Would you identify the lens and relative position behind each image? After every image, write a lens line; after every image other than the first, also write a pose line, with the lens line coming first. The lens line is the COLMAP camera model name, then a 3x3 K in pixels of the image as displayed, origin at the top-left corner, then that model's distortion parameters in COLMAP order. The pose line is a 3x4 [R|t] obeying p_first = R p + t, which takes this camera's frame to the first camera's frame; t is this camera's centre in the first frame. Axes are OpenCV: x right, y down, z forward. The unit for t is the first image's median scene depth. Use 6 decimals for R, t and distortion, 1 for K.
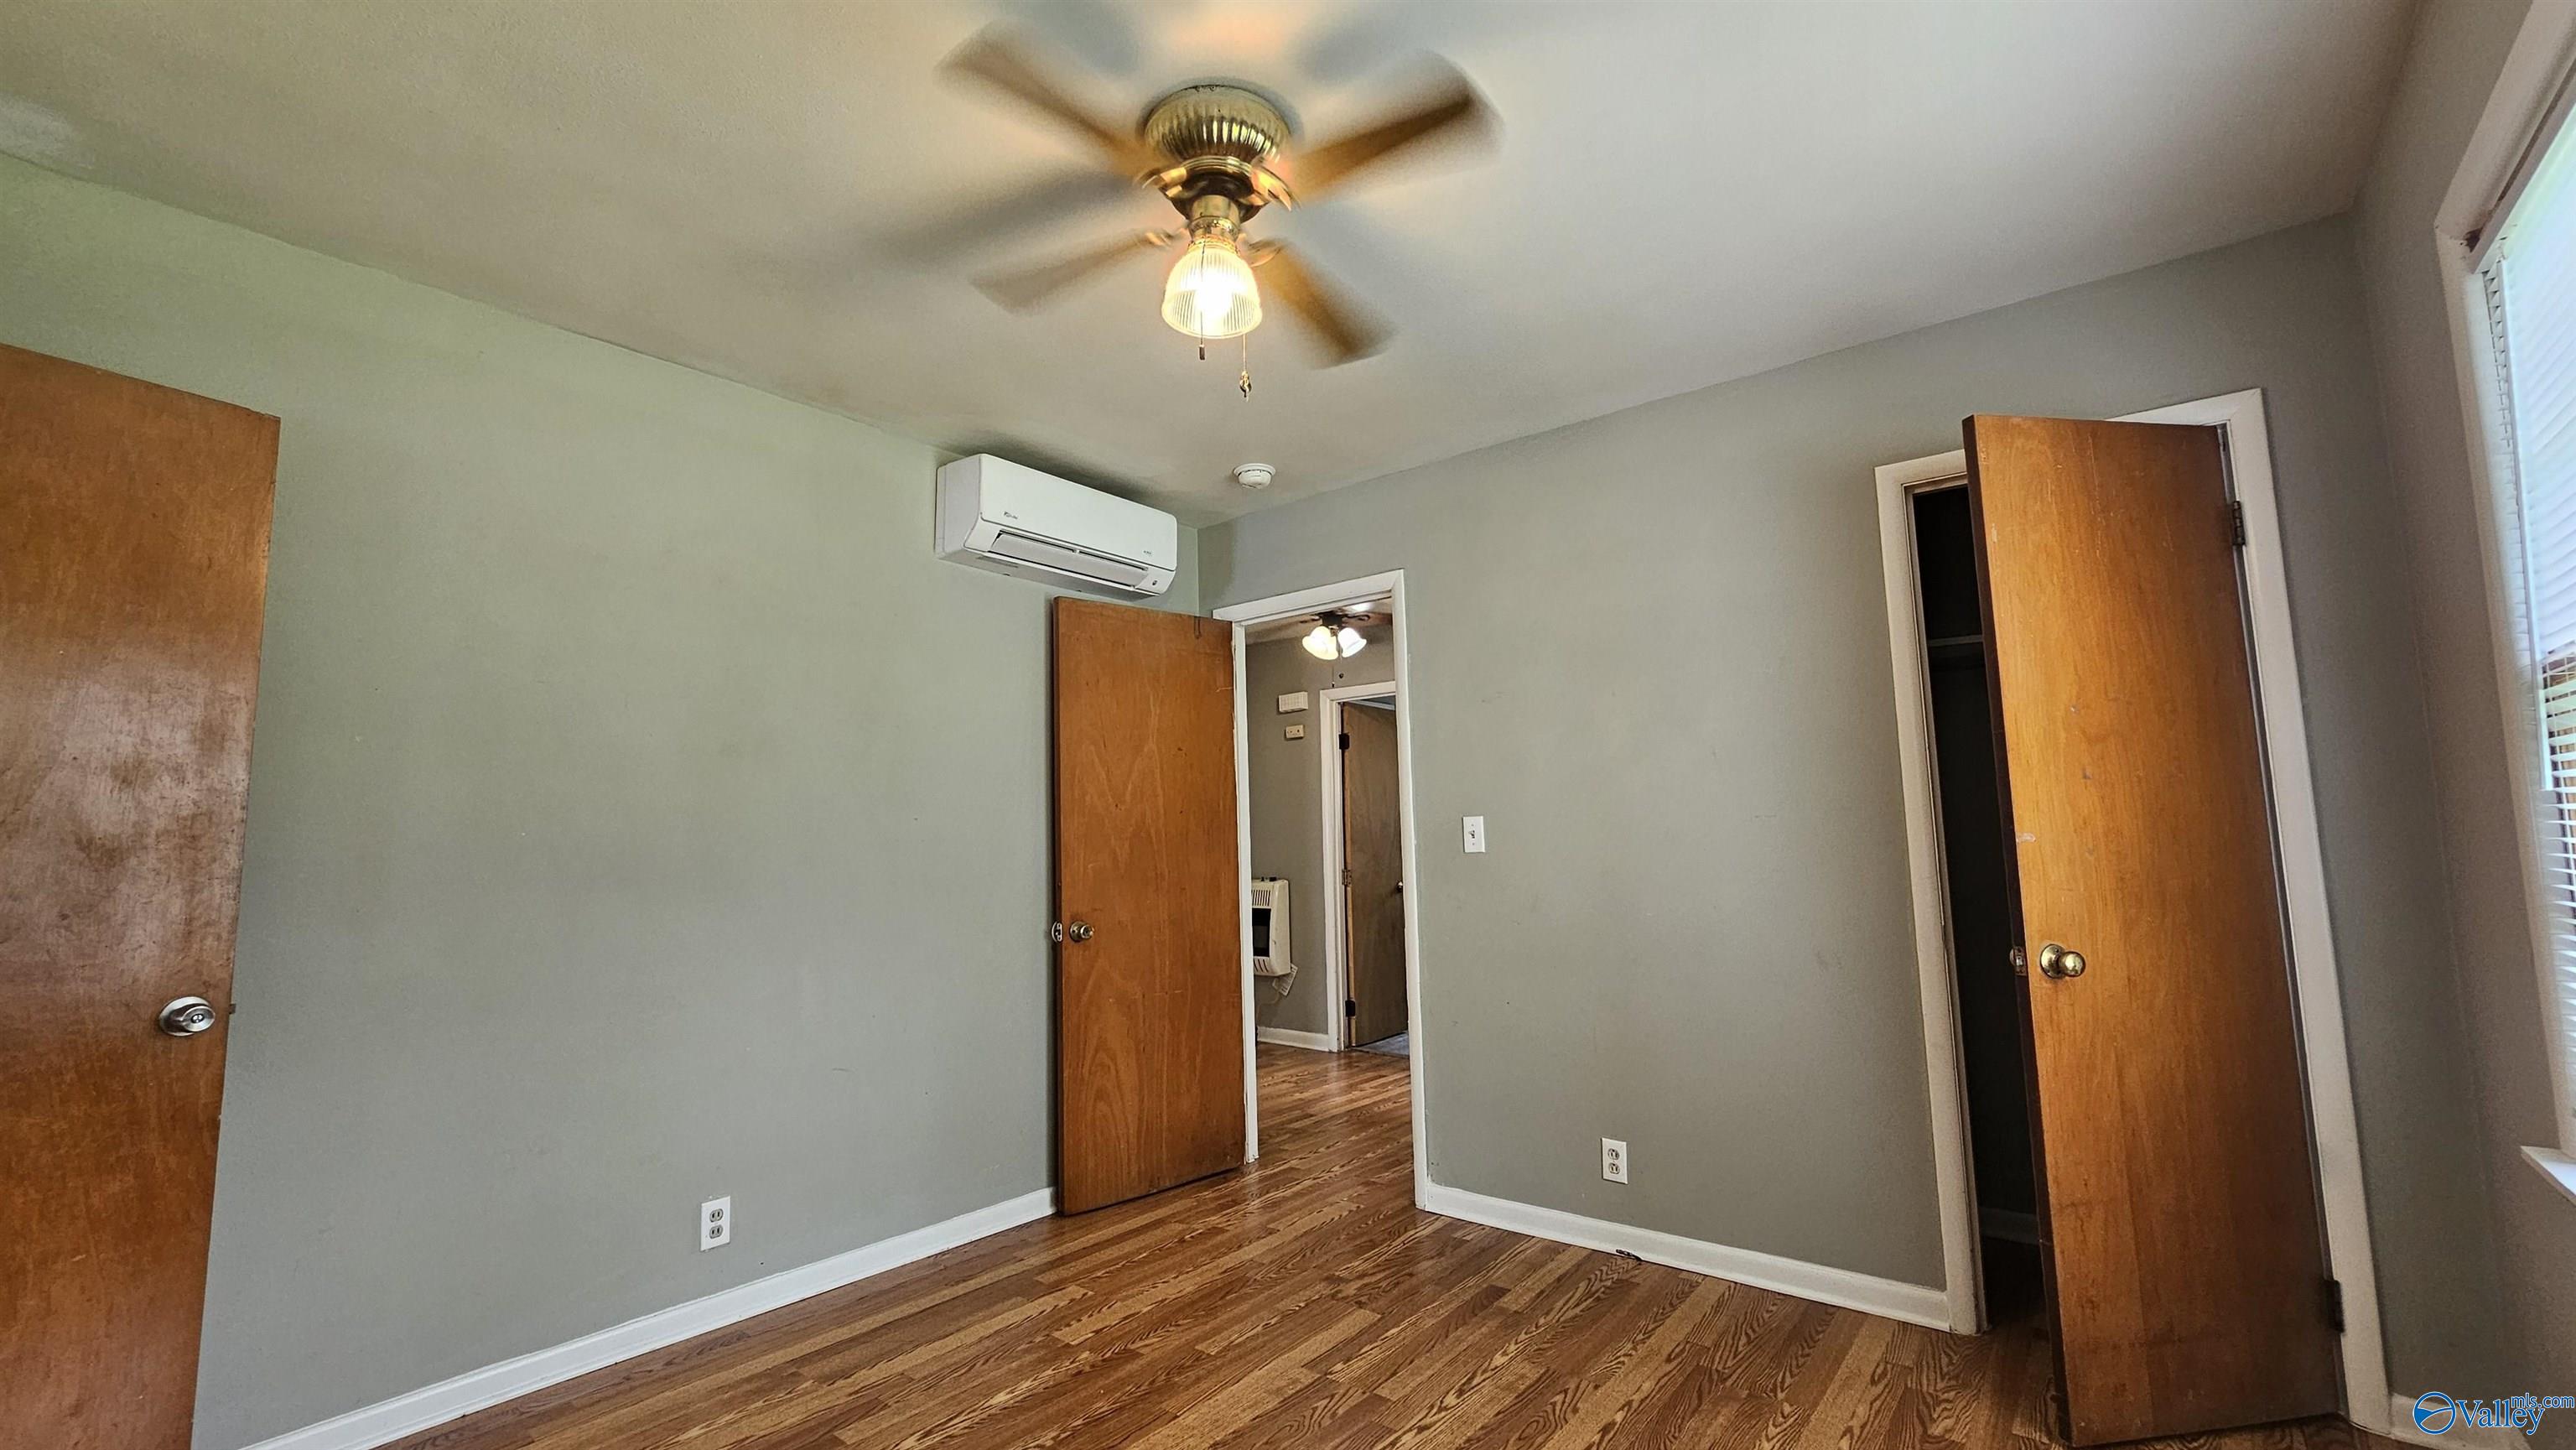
lens RADIAL K [[1056.2, 0, 1276.2], [0, 1056.2, 726.9], [0, 0, 1]] dist [-0.000242, -0.000140]
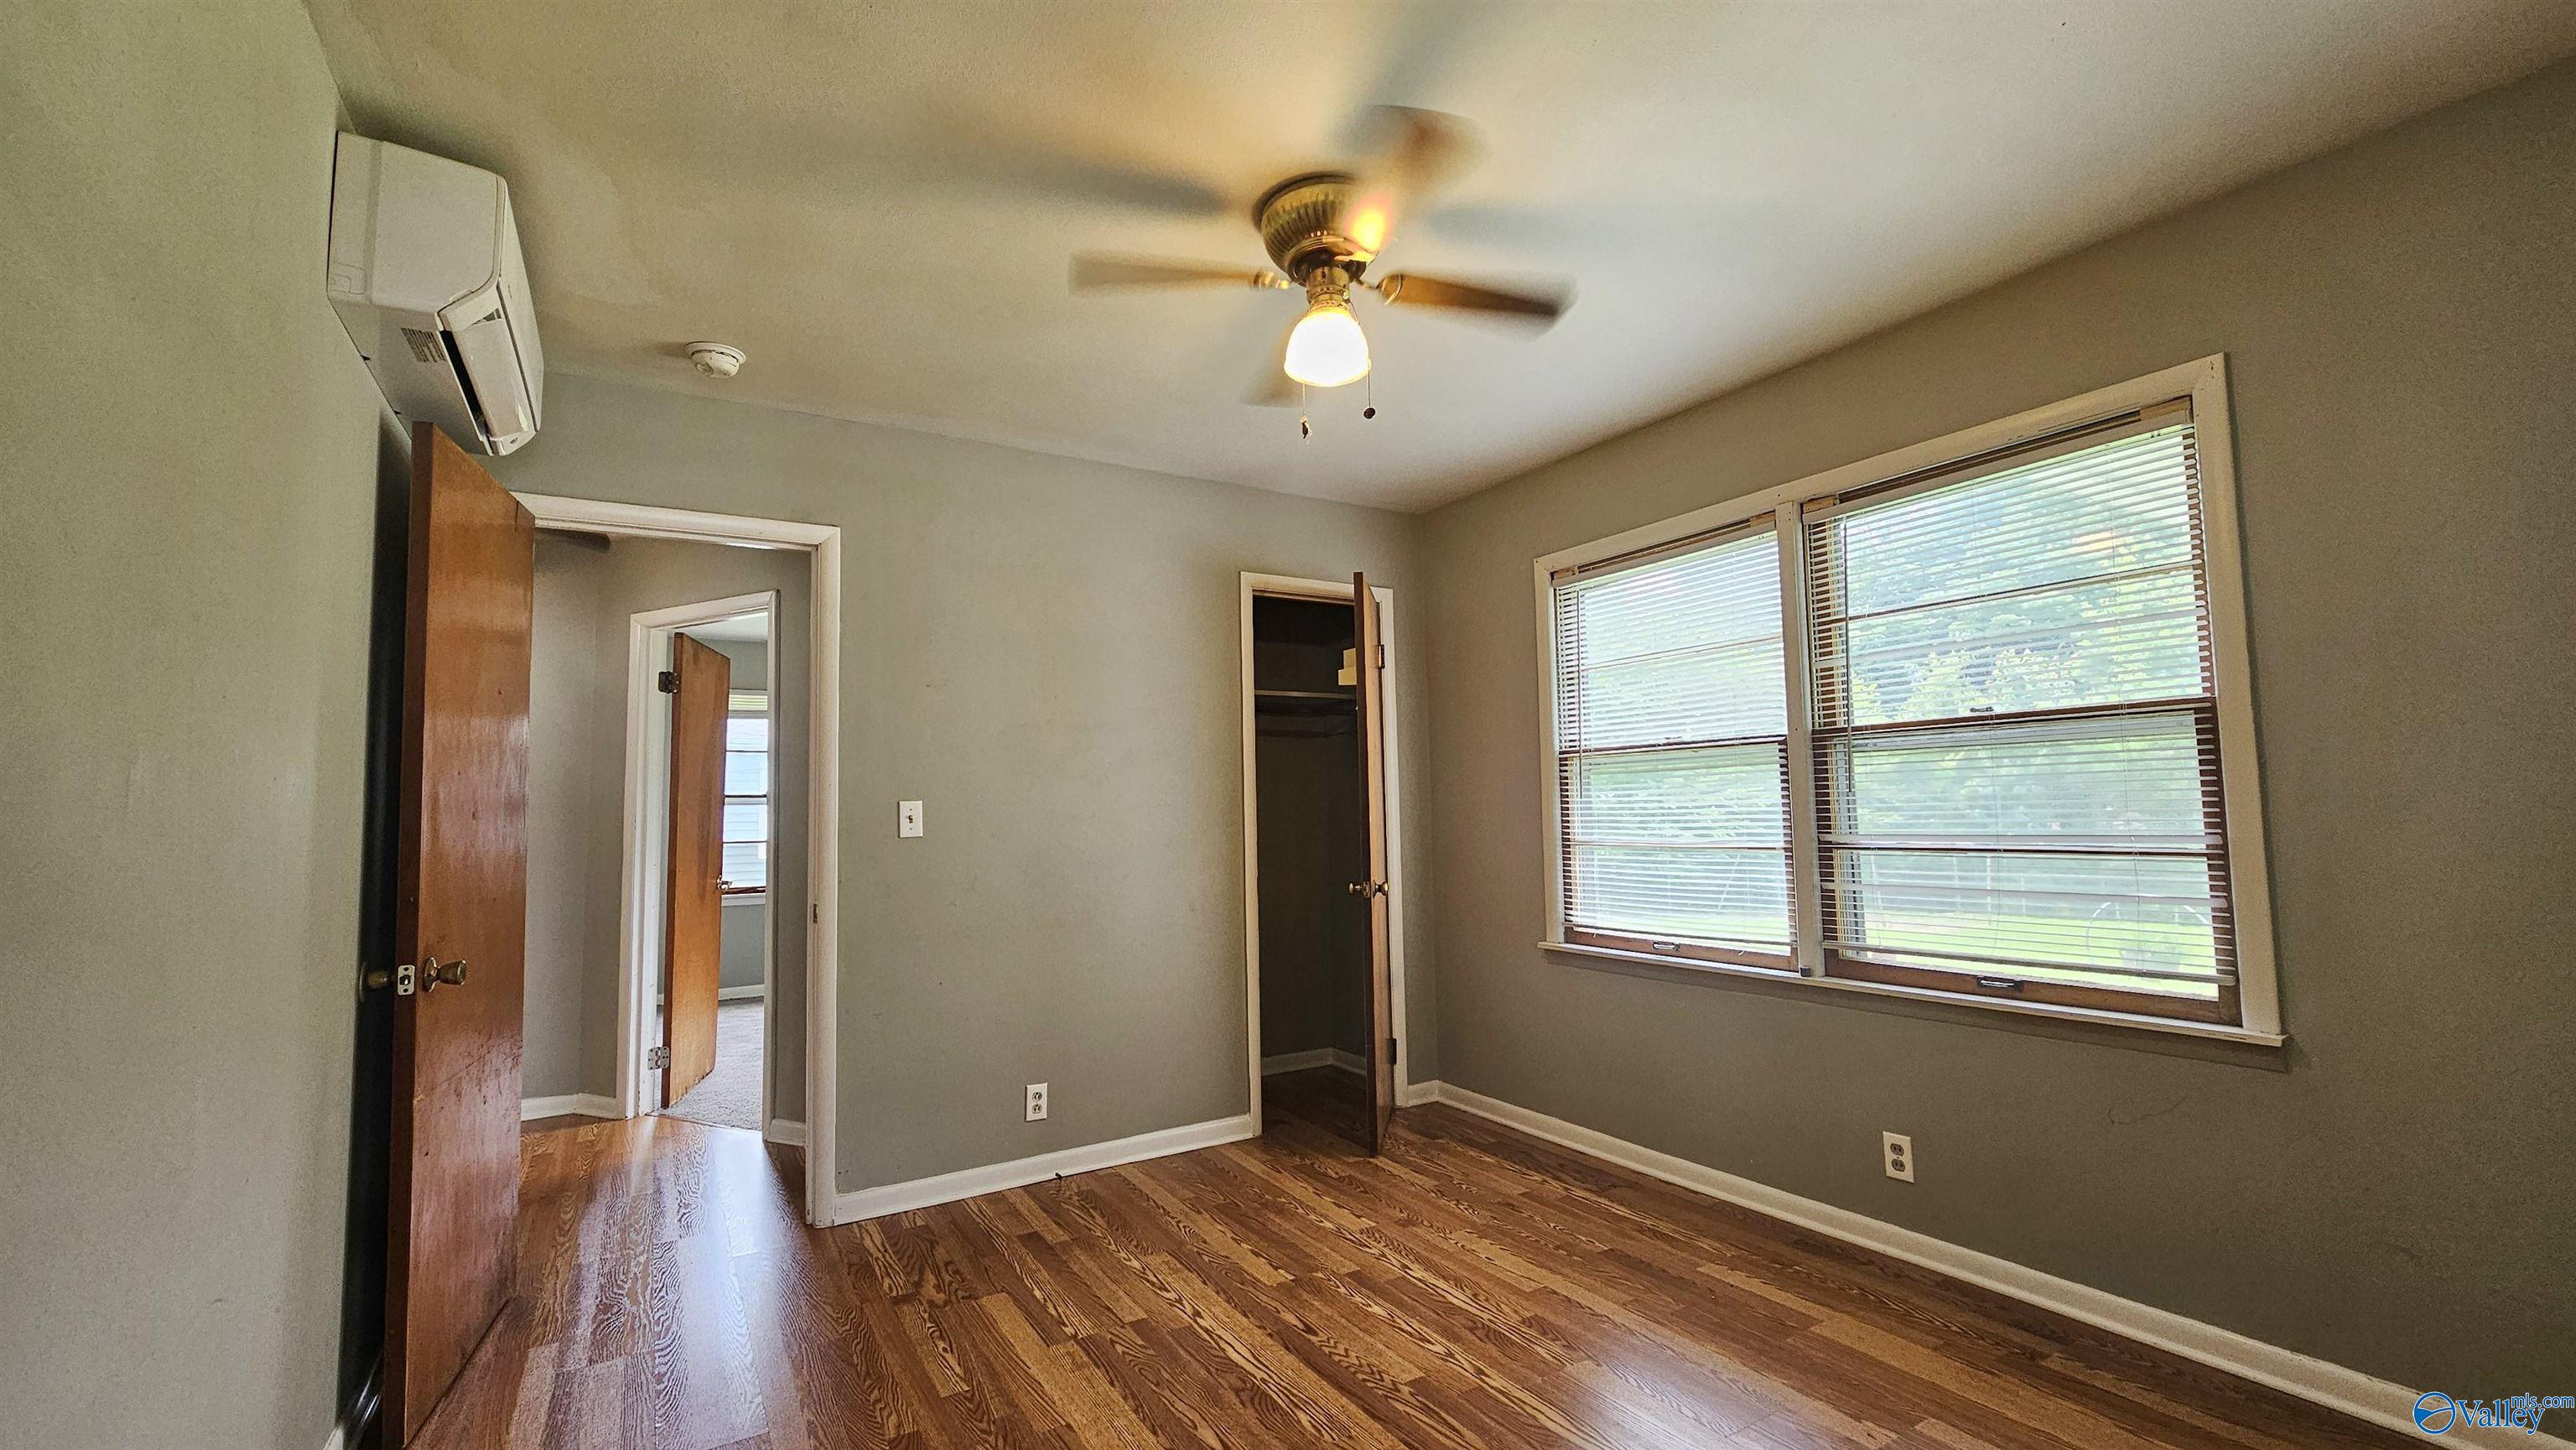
lens RADIAL K [[1056.2, 0, 1276.2], [0, 1056.2, 726.9], [0, 0, 1]] dist [-0.000242, -0.000140]
pose [[0.336093, 0.084537, 0.938027, -0.789015], [-0.088150, 0.994415, -0.058035, 0.054841], [-0.937695, -0.063182, 0.341668, 0.437420]]
